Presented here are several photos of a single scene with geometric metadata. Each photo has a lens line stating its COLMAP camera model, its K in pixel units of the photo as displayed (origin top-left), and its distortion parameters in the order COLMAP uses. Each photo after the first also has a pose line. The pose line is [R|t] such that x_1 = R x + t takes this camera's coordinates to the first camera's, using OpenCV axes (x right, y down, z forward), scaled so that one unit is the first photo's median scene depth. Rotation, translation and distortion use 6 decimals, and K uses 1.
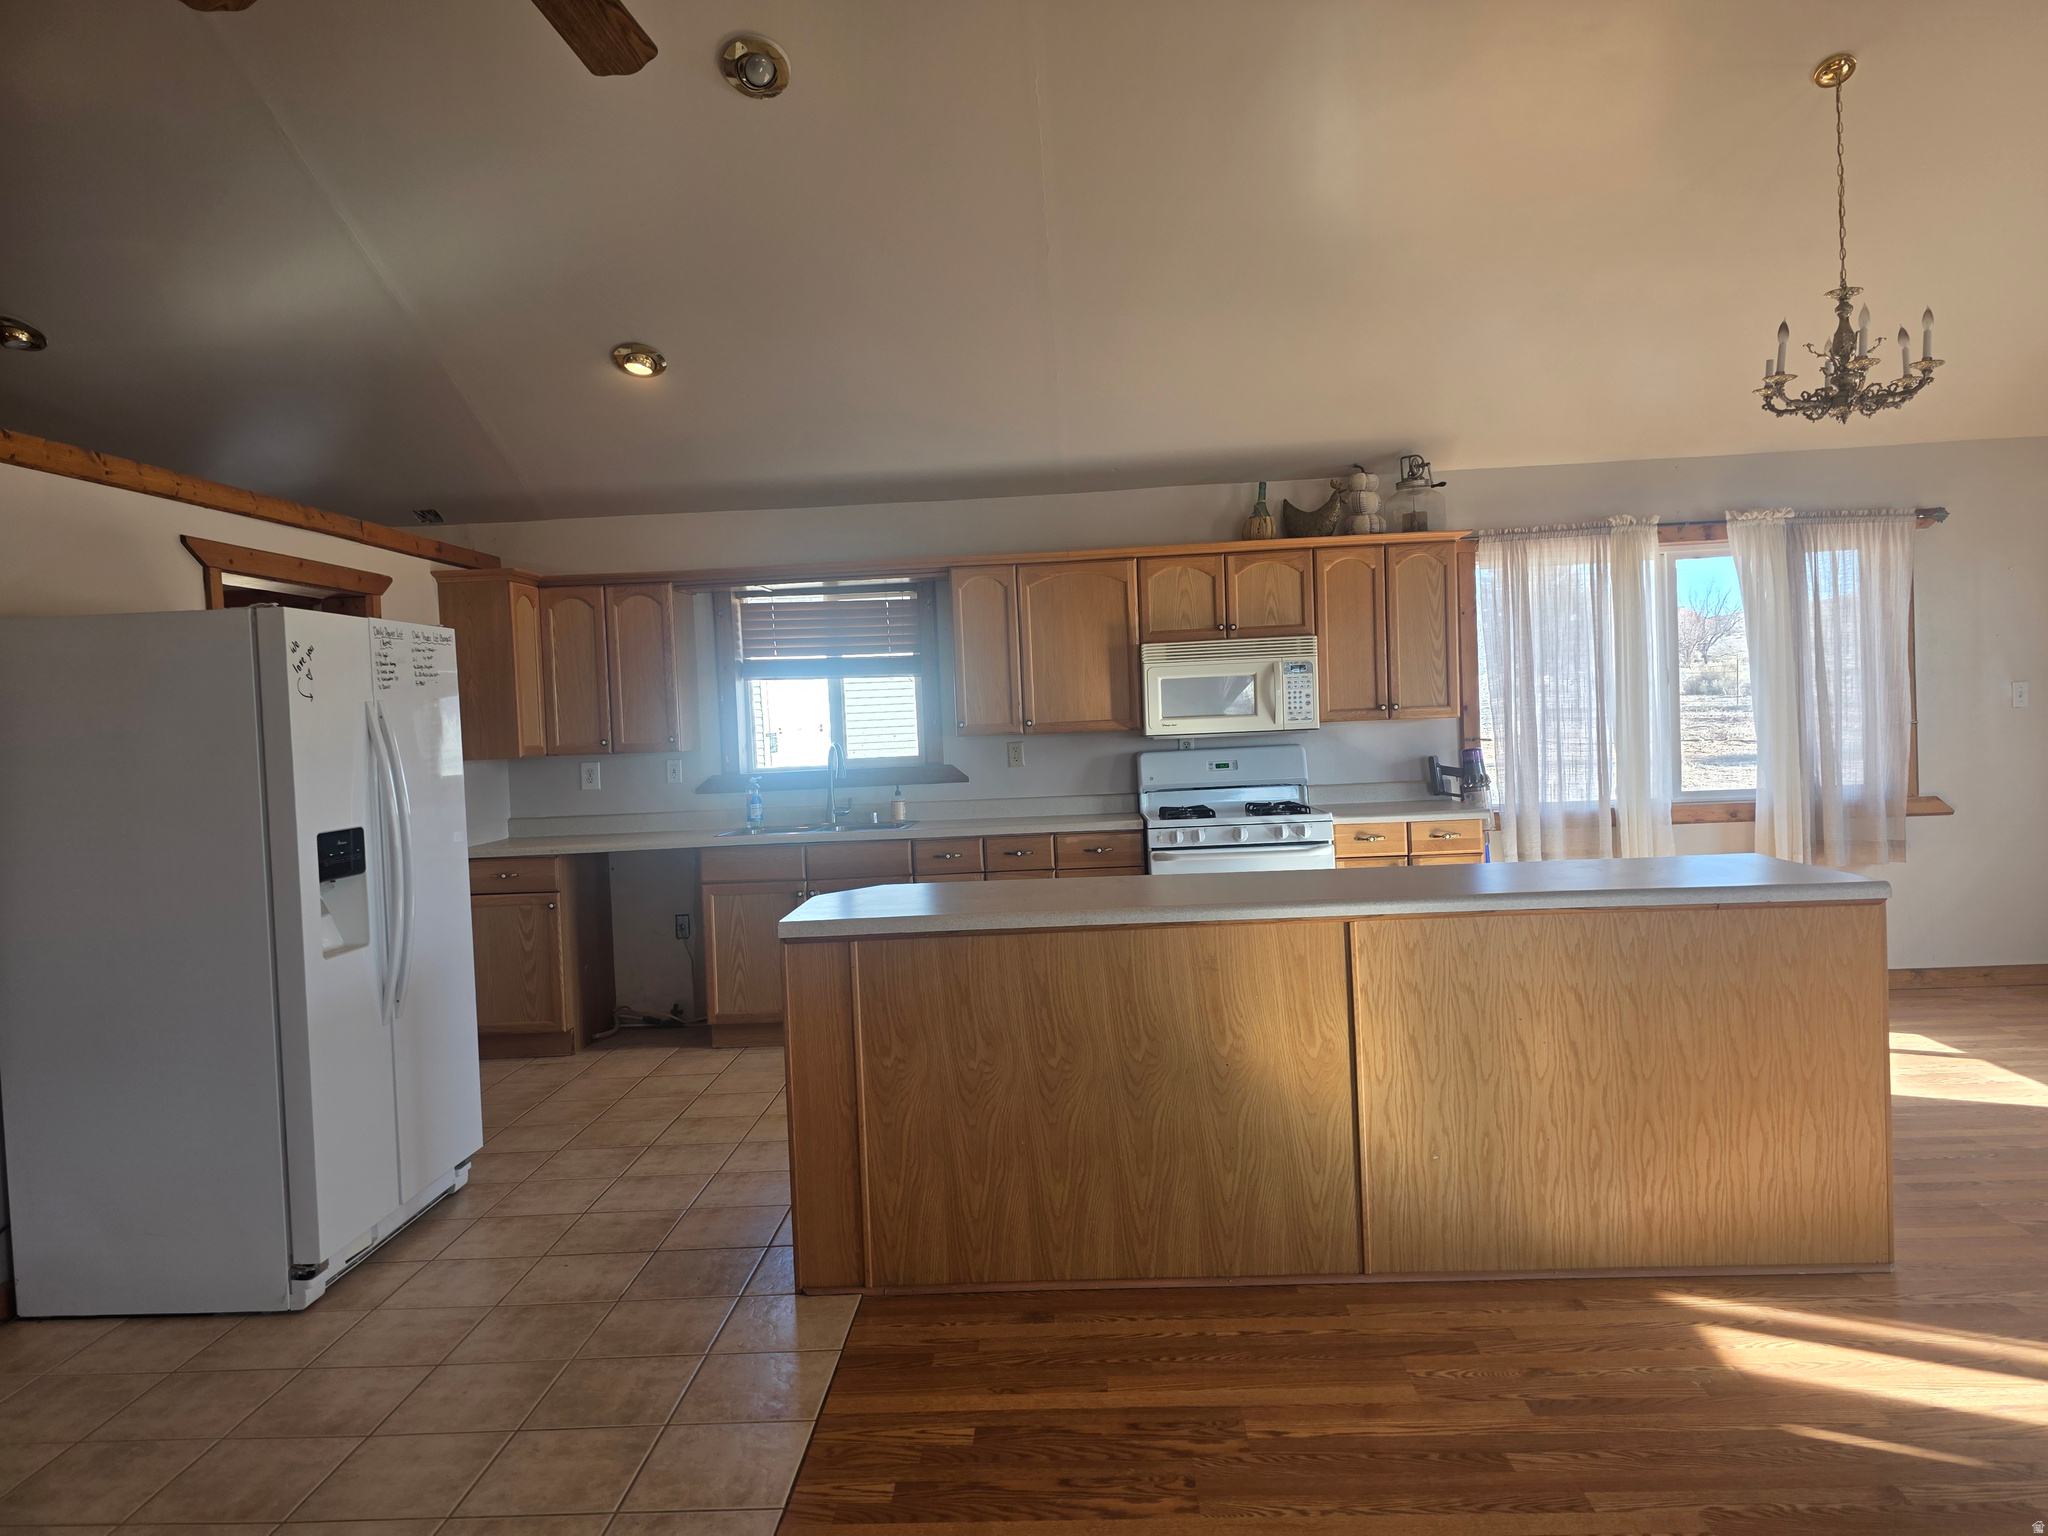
lens RADIAL K [[1389.0, 0, 1024.5], [0, 1389.0, 763.5], [0, 0, 1]] dist [0.002856, -0.004639]
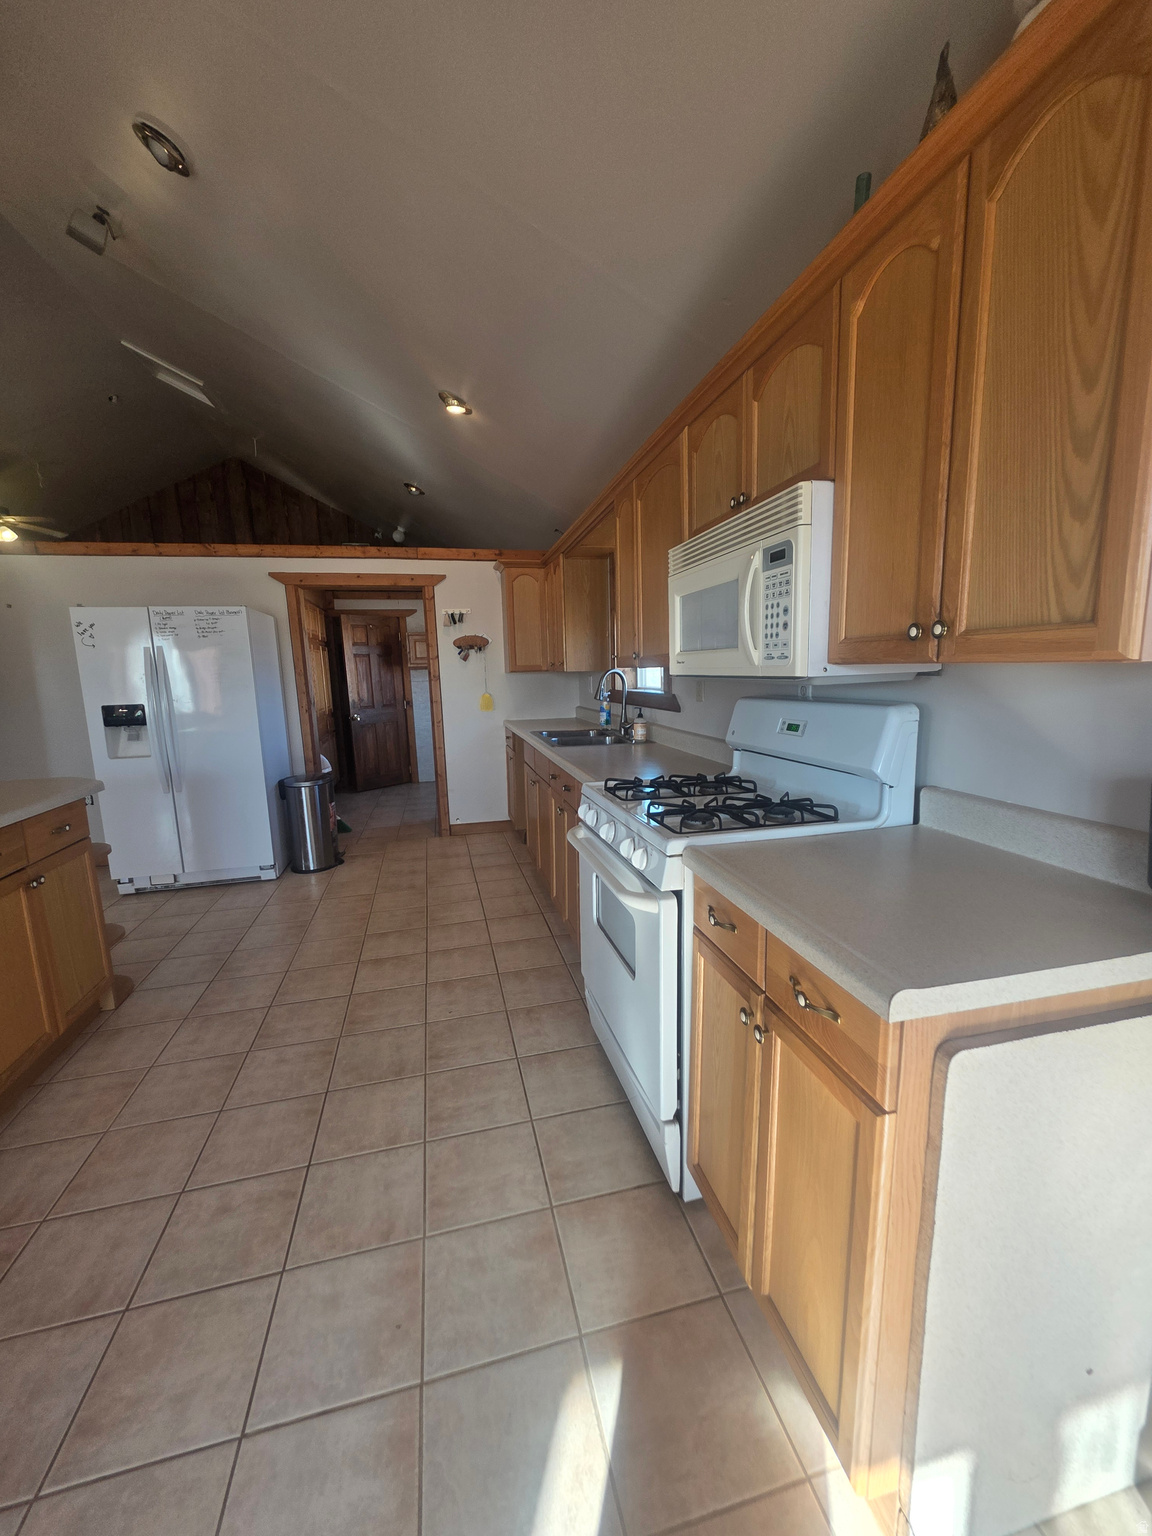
lens RADIAL K [[609.4, 0, 579.8], [0, 609.4, 773.4], [0, 0, 1]] dist [-0.010751, -0.000129]
pose [[0.283002, 0.194461, -0.939199, 0.567631], [-0.022647, 0.980312, 0.196150, -0.045526], [0.958852, -0.034241, 0.281834, 1.210848]]
